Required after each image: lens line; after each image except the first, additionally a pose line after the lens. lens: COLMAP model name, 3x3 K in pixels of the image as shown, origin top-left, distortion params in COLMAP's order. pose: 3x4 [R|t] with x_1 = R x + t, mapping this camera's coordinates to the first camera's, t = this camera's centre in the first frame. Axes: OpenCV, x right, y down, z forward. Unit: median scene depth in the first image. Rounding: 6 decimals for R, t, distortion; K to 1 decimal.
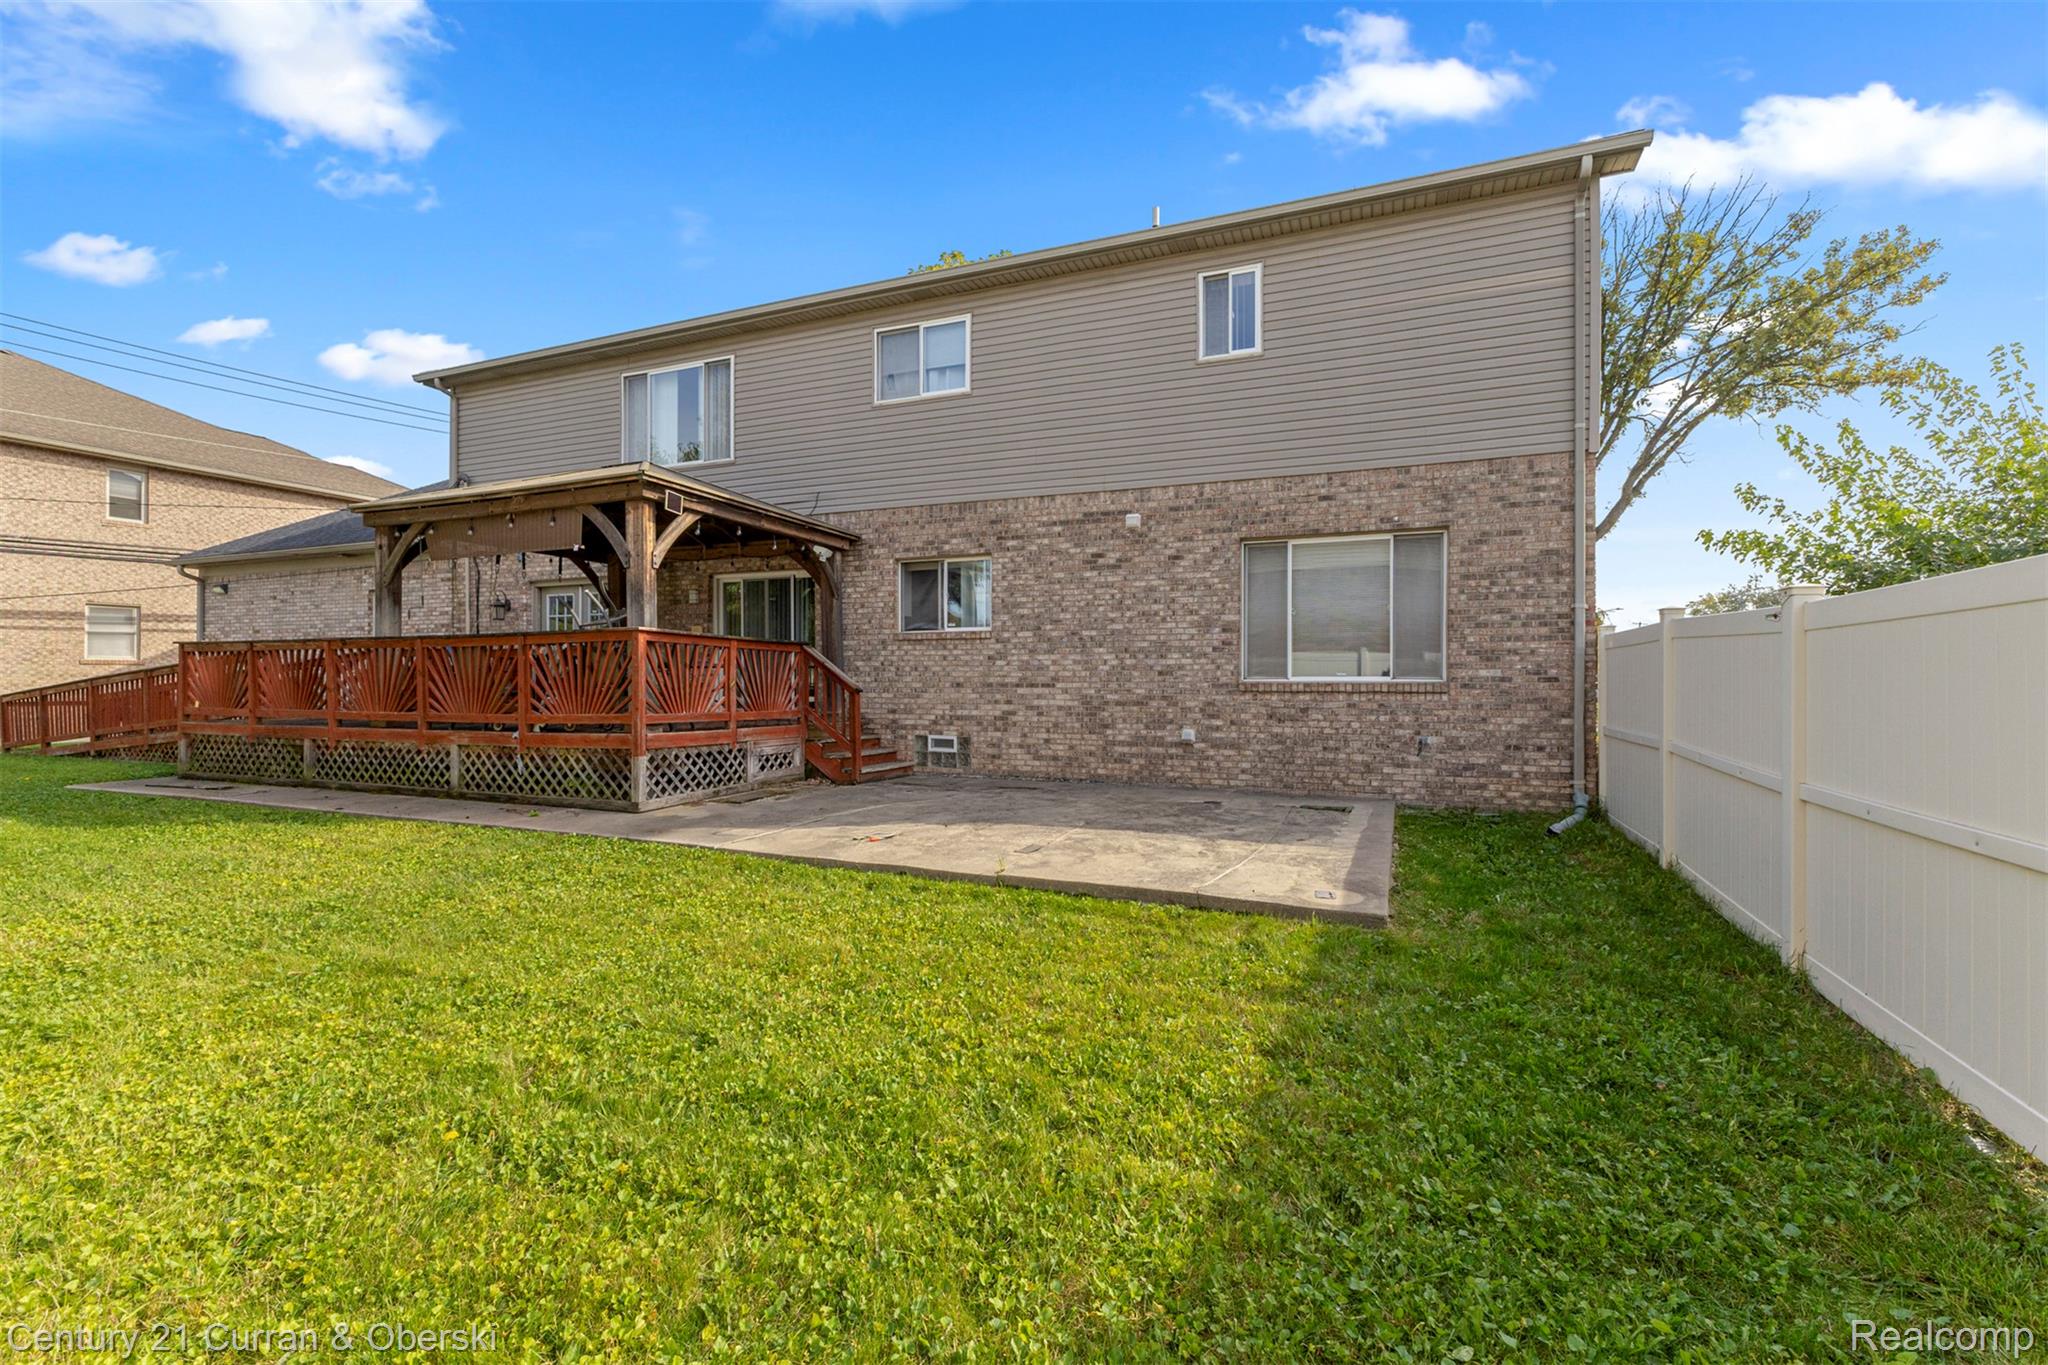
lens RADIAL K [[881.6, 0, 1032.5], [0, 881.6, 677.8], [0, 0, 1]] dist [-0.000213, 0.000061]
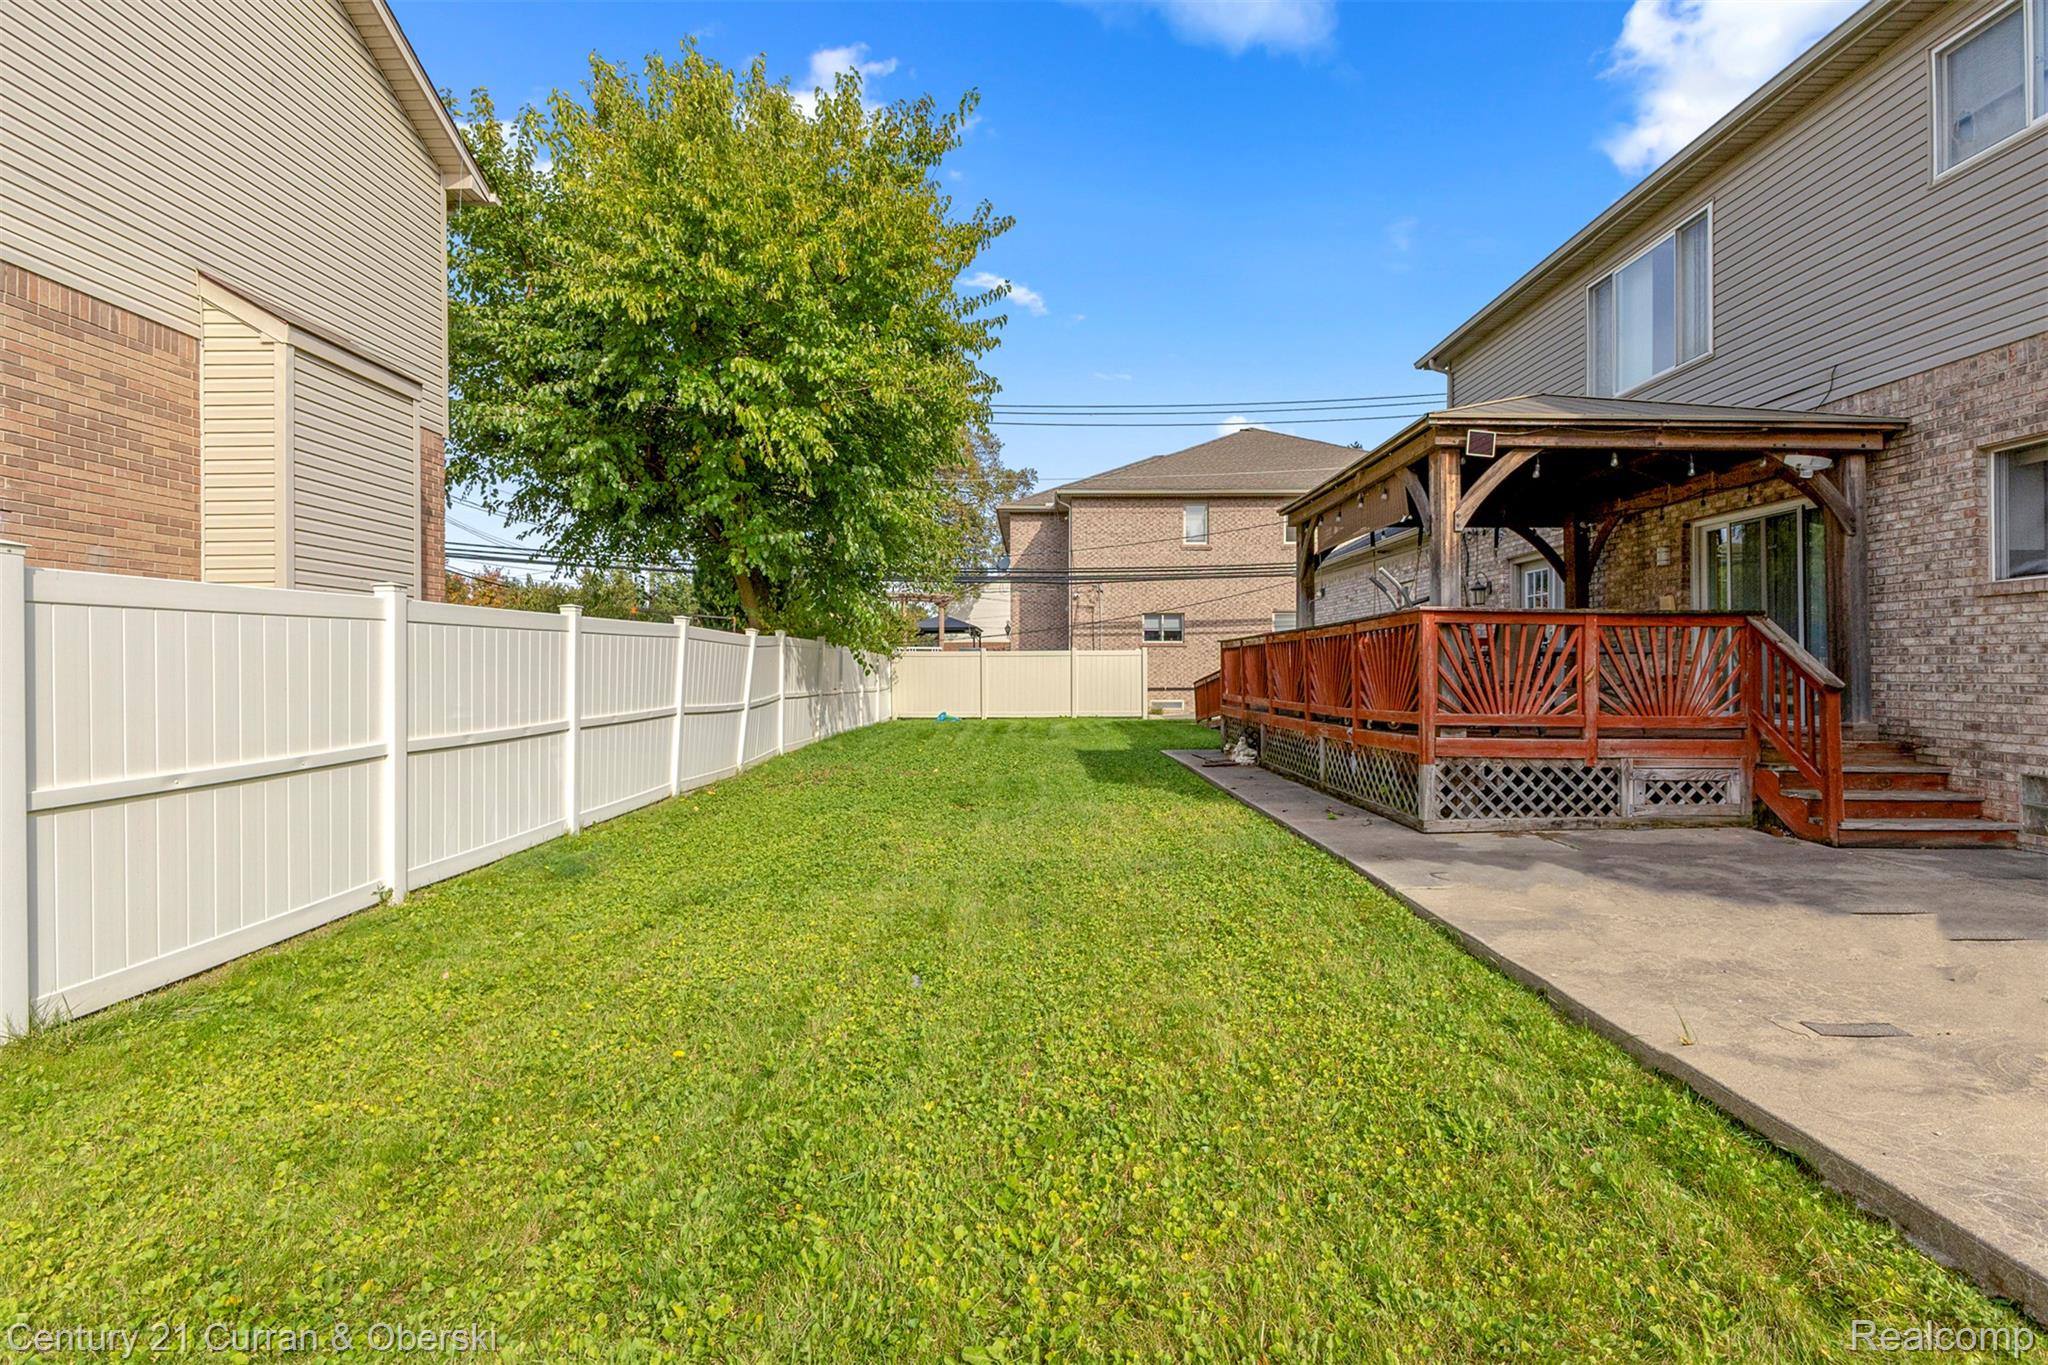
lens RADIAL K [[965.7, 0, 1021.6], [0, 965.7, 672.7], [0, 0, 1]] dist [-0.001644, -0.000757]
pose [[0.378408, 0.000470, -0.925639, 0.190751], [0.005431, 0.999982, 0.002728, -0.000533], [0.925623, -0.006060, 0.378398, 0.249523]]
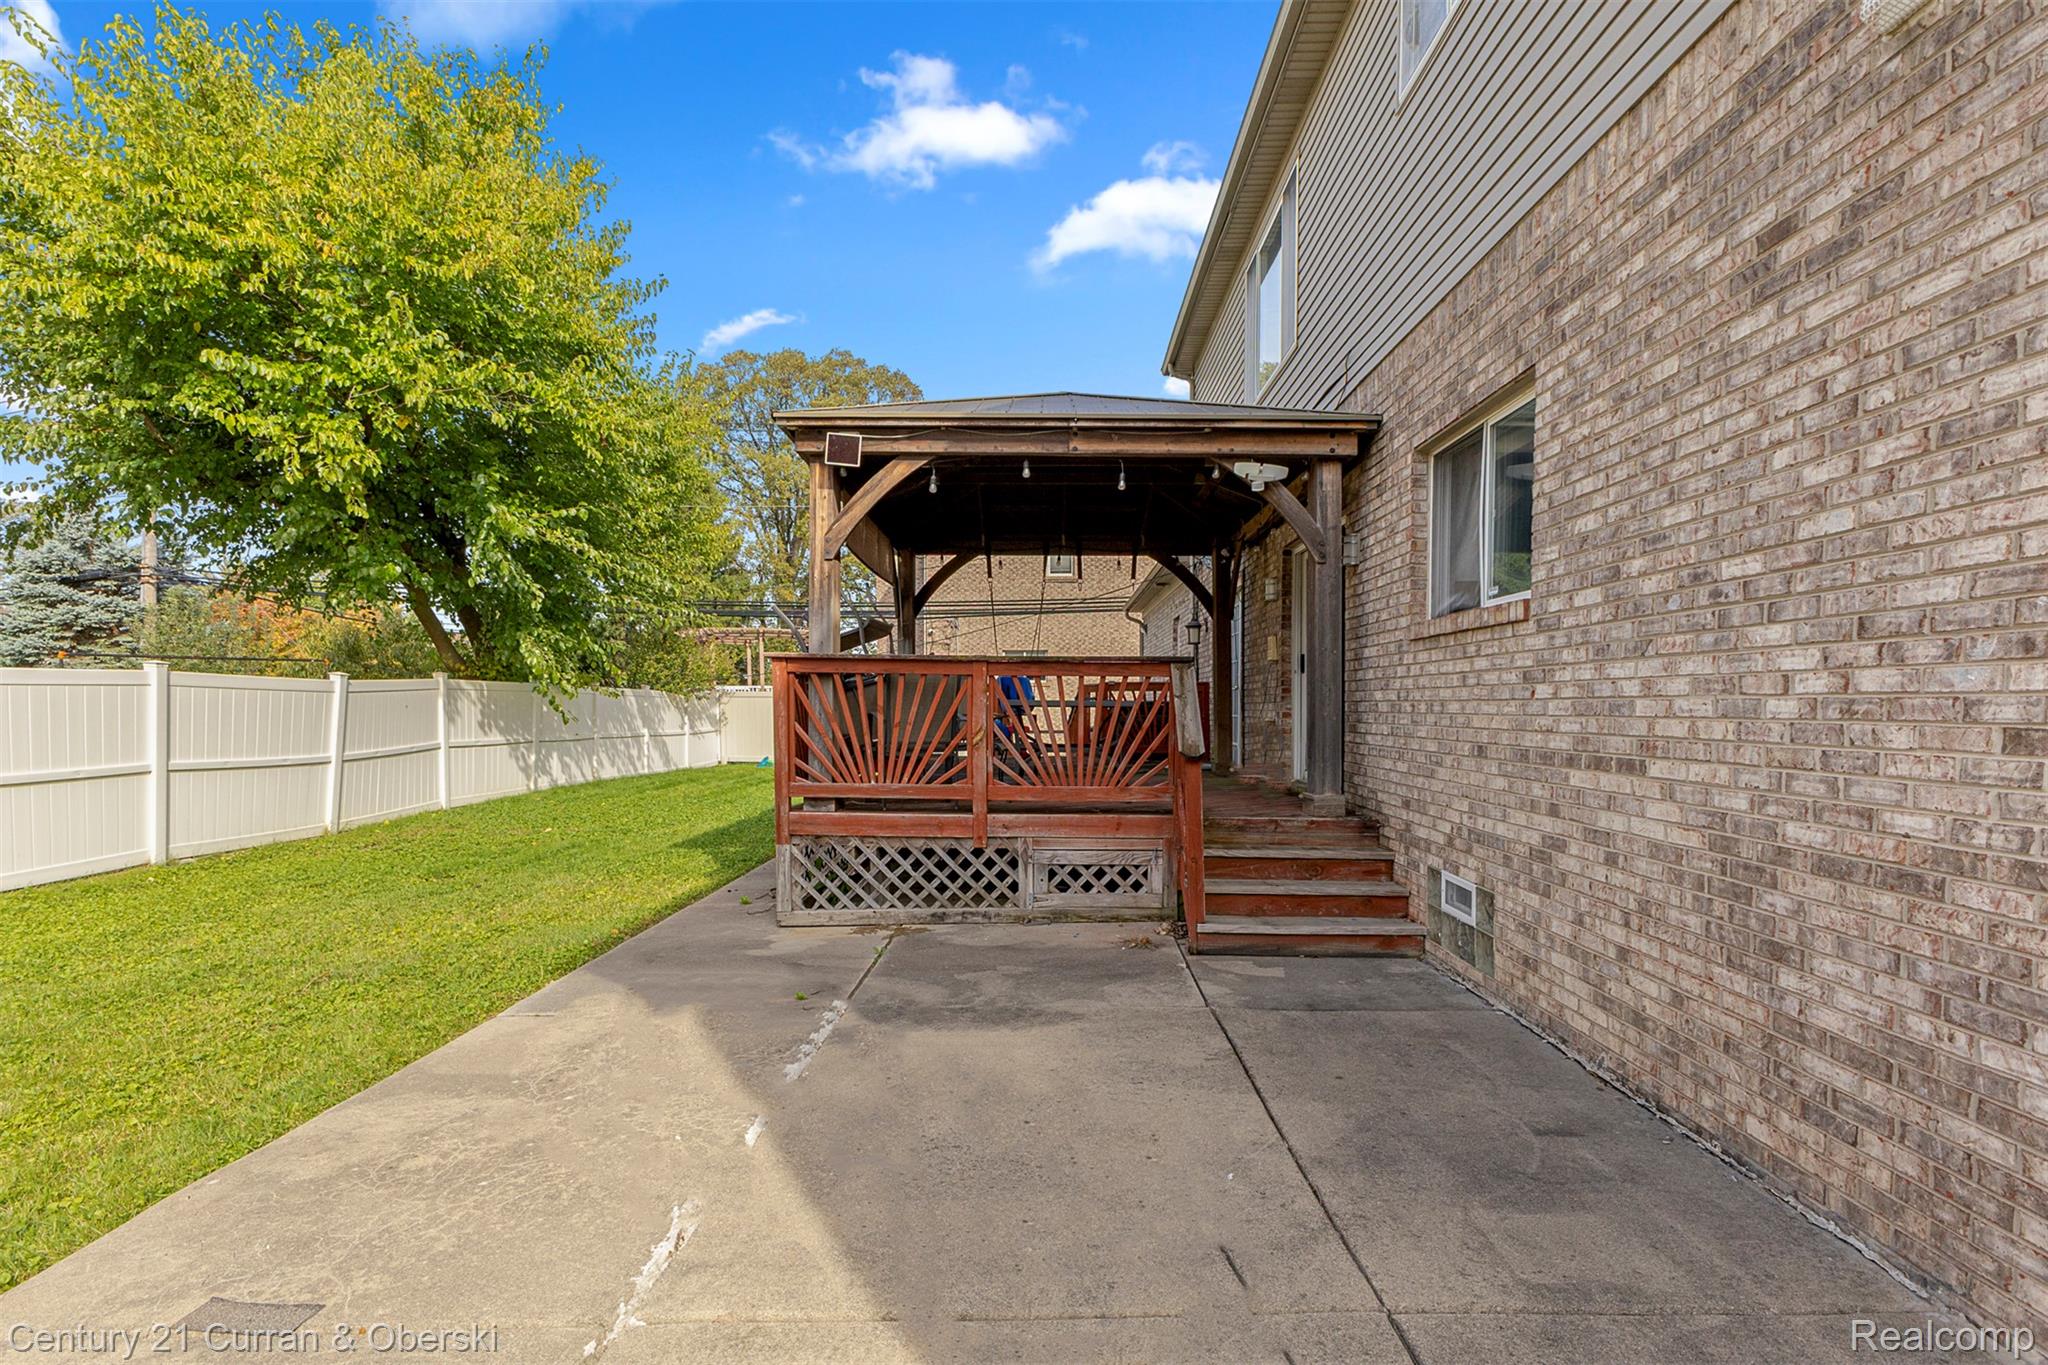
lens RADIAL K [[990.2, 0, 1024.1], [0, 990.2, 761.9], [0, 0, 1]] dist [-0.002060, -0.000390]
pose [[0.361350, 0.050821, -0.931044, 0.256505], [0.004566, 0.998405, 0.056270, -0.012646], [0.932419, -0.024585, 0.360542, 0.715118]]
